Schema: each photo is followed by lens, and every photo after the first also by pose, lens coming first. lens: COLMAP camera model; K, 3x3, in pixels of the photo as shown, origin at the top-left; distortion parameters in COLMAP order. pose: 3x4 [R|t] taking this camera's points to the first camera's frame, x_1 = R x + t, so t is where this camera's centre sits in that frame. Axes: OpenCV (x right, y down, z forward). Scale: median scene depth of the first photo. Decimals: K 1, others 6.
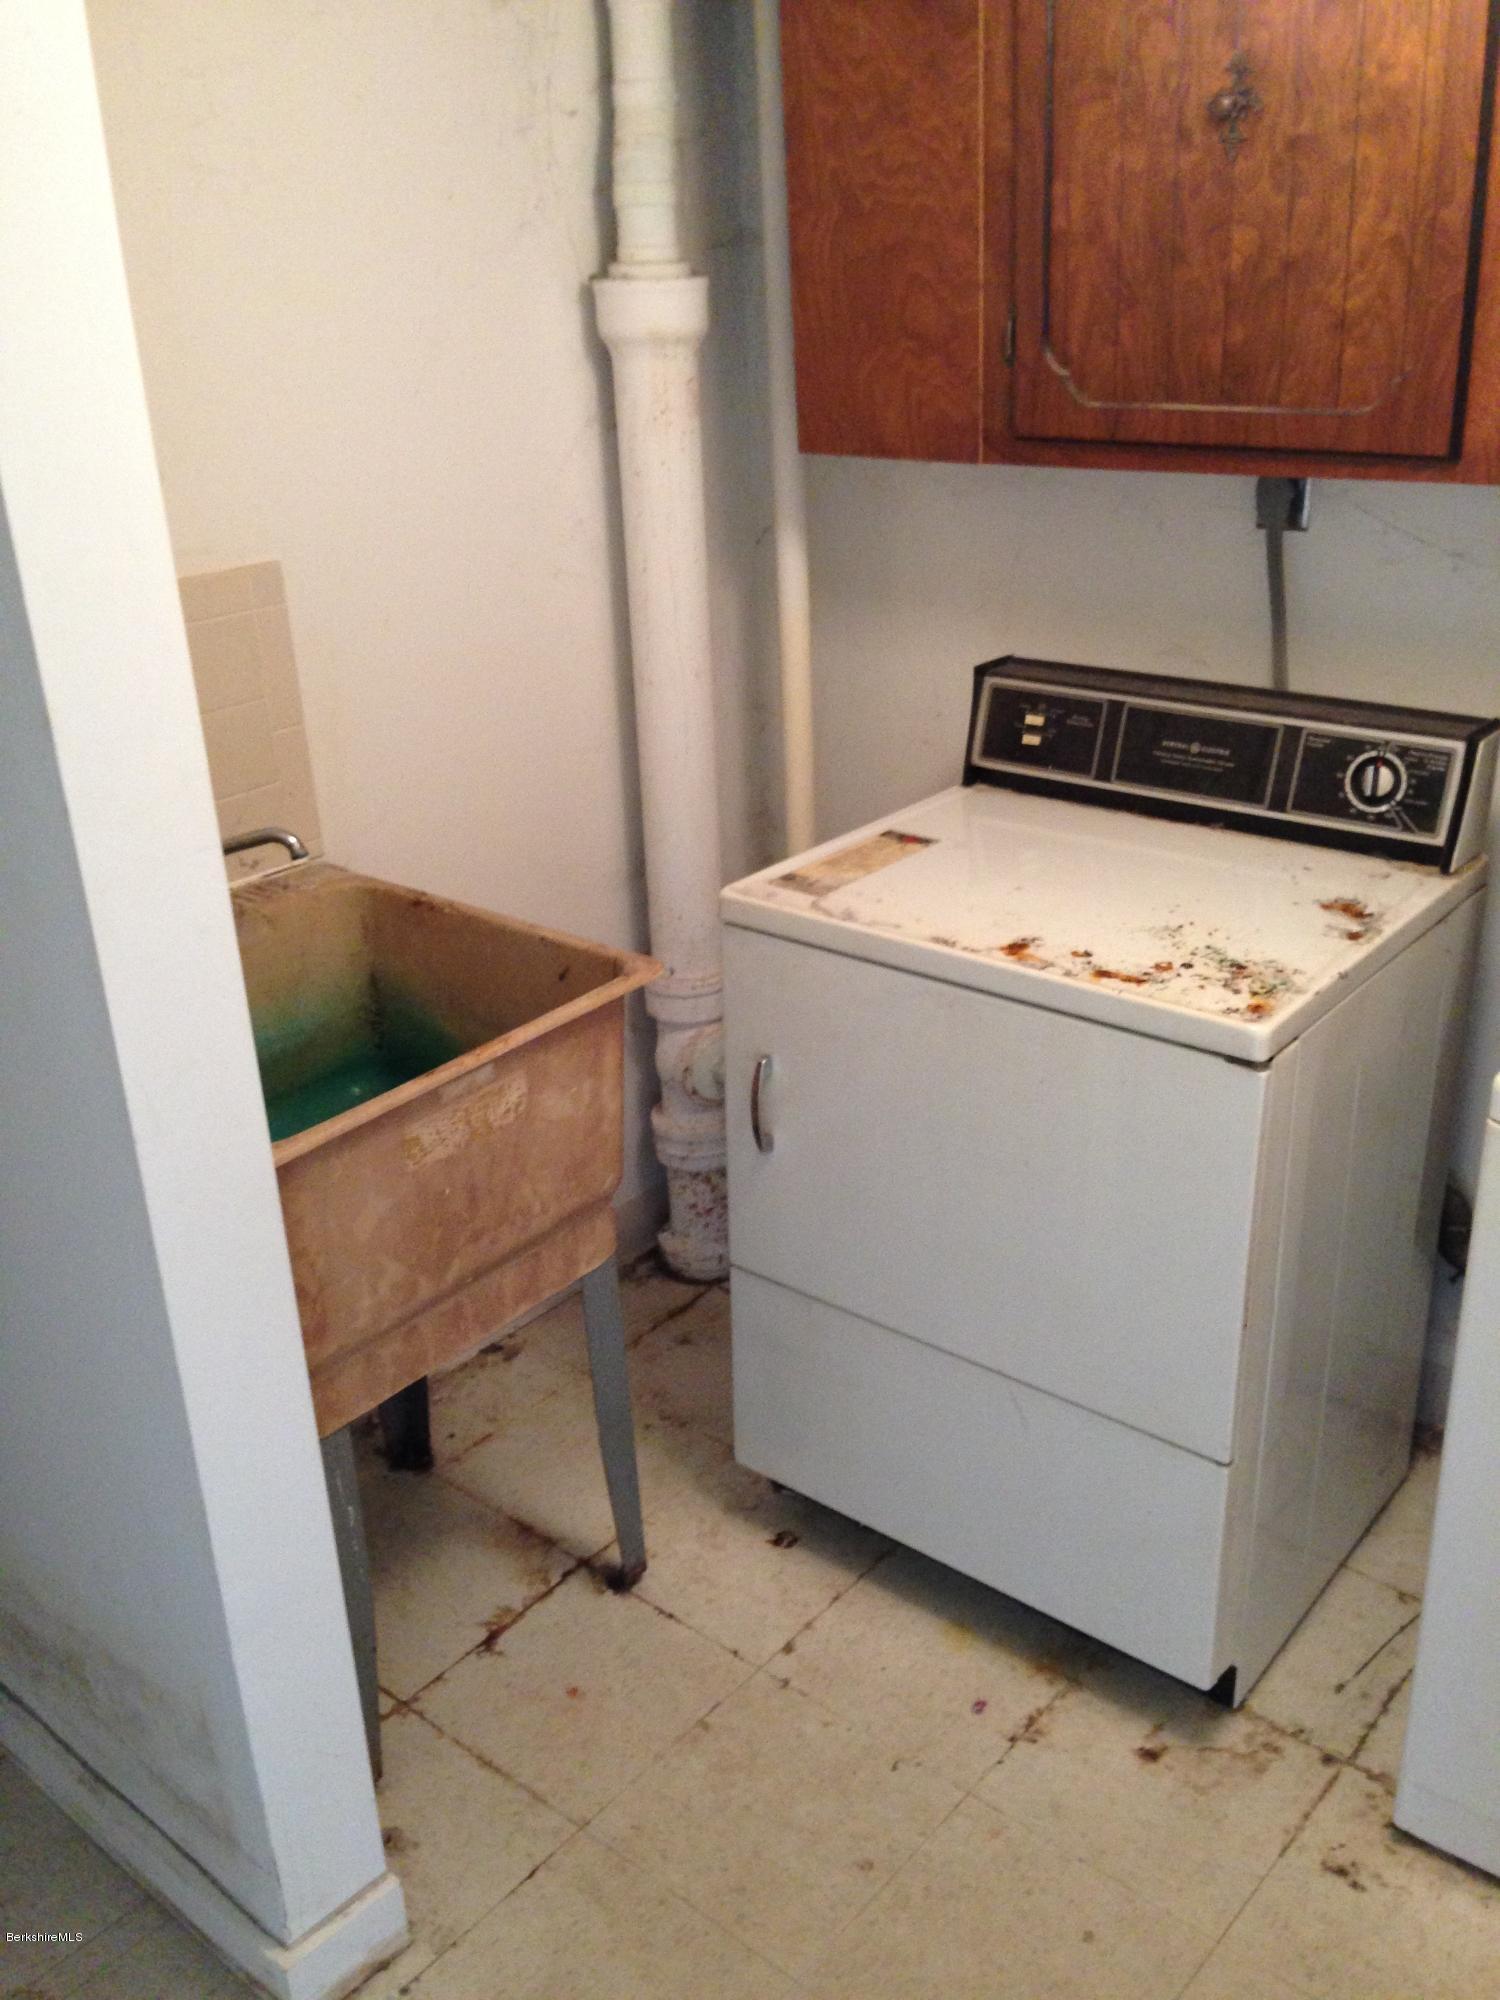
lens RADIAL K [[1815.3, 0, 747.5], [0, 1815.3, 984.4], [0, 0, 1]] dist [0.123482, -0.243130]
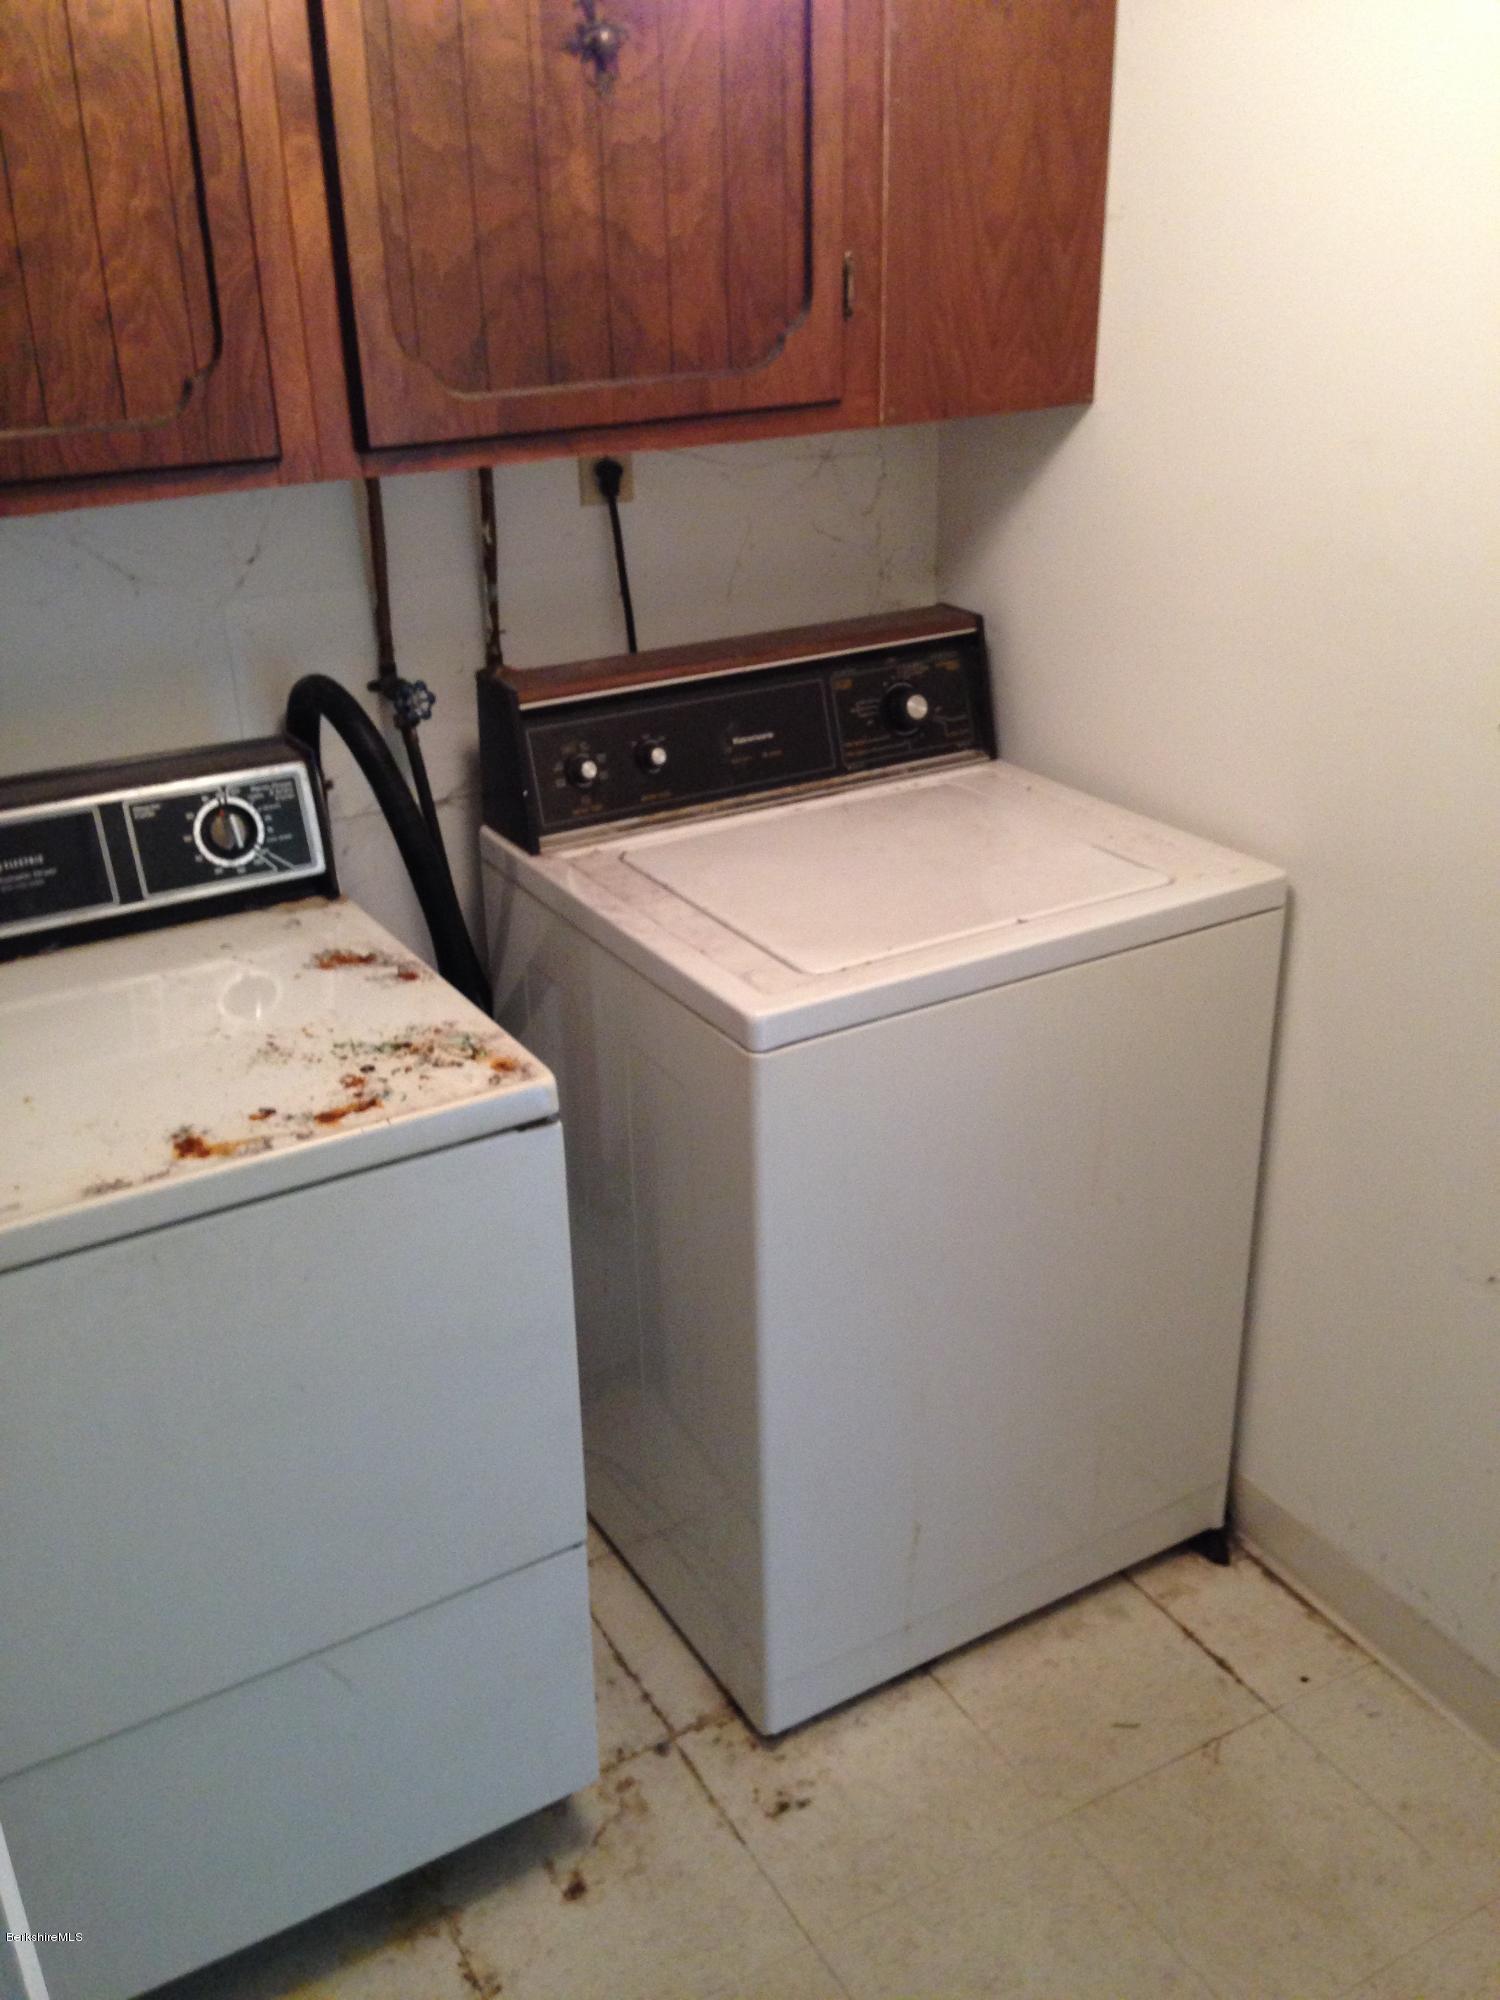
lens RADIAL K [[1815.3, 0, 747.5], [0, 1815.3, 984.4], [0, 0, 1]] dist [0.123482, -0.243130]
pose [[0.352191, -0.361710, 0.863208, -0.382226], [0.376077, 0.899260, 0.223376, -0.155682], [-0.857046, 0.245962, 0.452742, 0.422235]]
